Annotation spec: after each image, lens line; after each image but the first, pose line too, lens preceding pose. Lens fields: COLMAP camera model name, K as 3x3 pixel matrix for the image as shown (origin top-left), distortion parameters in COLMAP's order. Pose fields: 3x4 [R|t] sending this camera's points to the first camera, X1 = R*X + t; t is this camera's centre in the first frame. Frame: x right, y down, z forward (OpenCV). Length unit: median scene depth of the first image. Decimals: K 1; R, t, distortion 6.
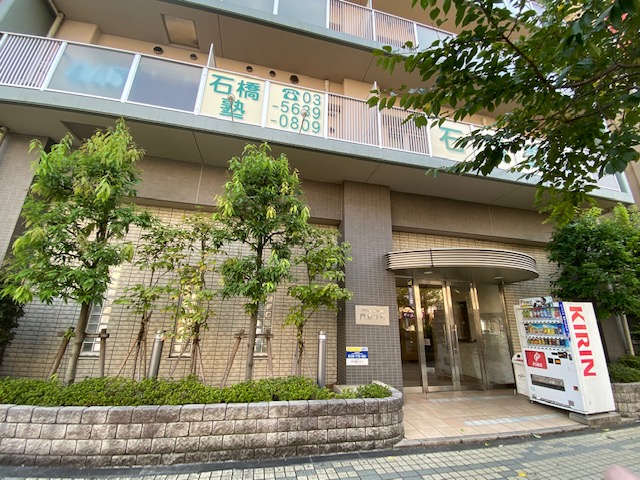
lens RADIAL K [[260.4, 0, 319.9], [0, 260.4, 241.9], [0, 0, 1]] dist [0.022710, -0.021925]
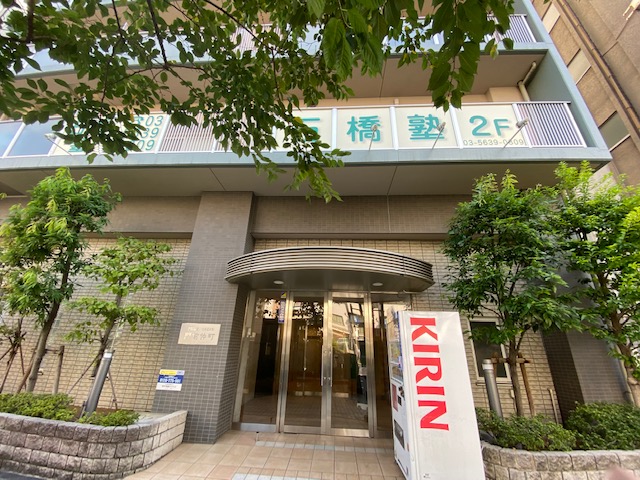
lens RADIAL K [[263.9, 0, 320.0], [0, 263.9, 240.0], [0, 0, 1]] dist [-0.000613, -0.011087]
pose [[0.958189, -0.101950, -0.267359, 1.002815], [0.074512, 0.991039, -0.110860, 0.110139], [0.276265, 0.086304, 0.957199, 0.264915]]
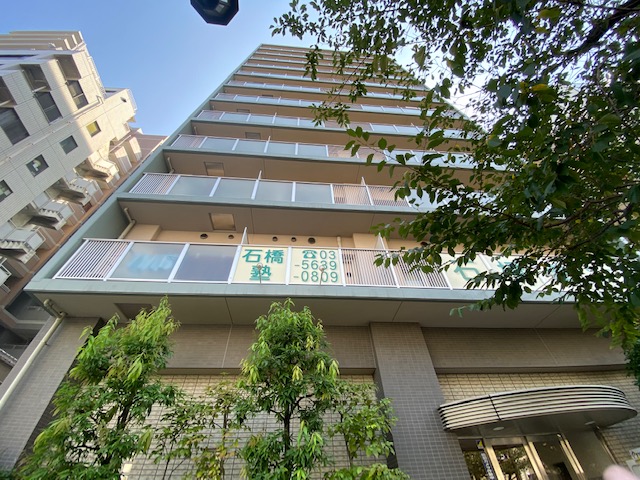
lens RADIAL K [[260.4, 0, 319.9], [0, 260.4, 241.9], [0, 0, 1]] dist [0.022710, -0.021925]
pose [[0.987222, -0.146455, -0.062795, 0.017388], [0.096746, 0.864002, -0.494106, -0.039248], [0.126619, 0.481717, 0.867131, -0.027917]]
